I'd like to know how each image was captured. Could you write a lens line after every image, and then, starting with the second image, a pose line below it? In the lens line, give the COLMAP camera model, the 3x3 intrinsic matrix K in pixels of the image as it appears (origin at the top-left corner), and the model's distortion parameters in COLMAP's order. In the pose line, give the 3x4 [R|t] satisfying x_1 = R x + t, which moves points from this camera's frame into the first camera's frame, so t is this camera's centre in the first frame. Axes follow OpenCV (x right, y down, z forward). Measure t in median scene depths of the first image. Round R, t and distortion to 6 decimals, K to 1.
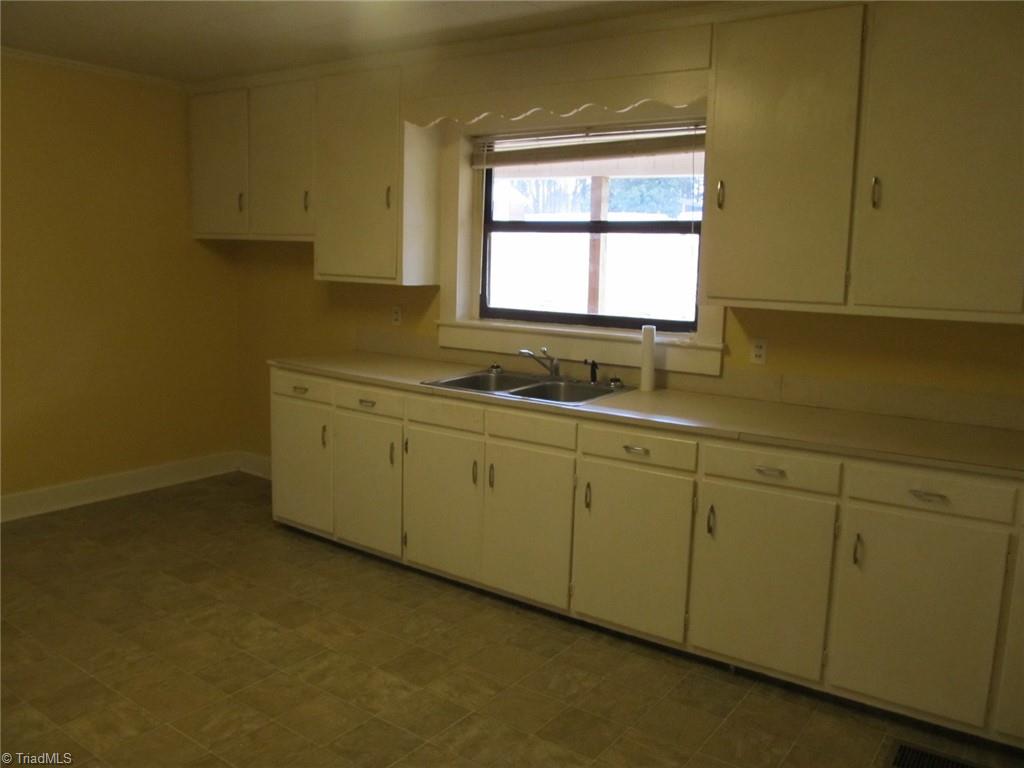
lens RADIAL K [[851.1, 0, 513.2], [0, 851.1, 382.4], [0, 0, 1]] dist [-0.072642, 0.027742]
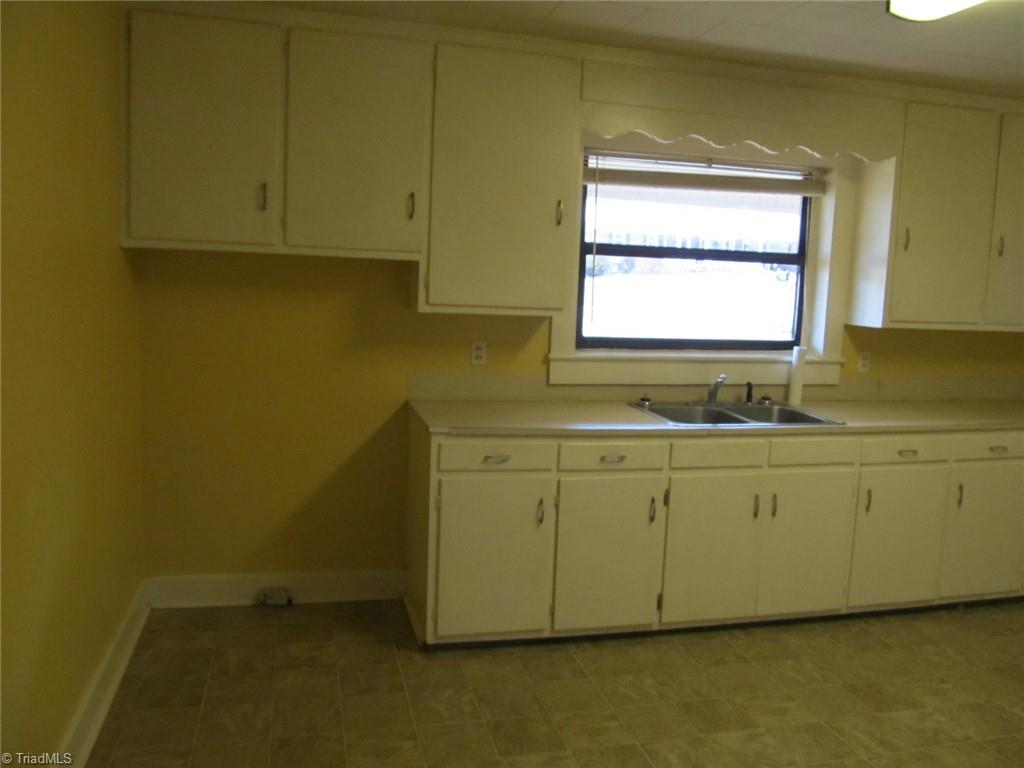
lens RADIAL K [[851.1, 0, 512.5], [0, 851.1, 382.6], [0, 0, 1]] dist [-0.072642, 0.027742]
pose [[0.631247, -0.098469, 0.769306, -0.934461], [0.093700, 0.994325, 0.050387, -0.109830], [-0.769901, 0.040277, 0.636891, 0.569599]]
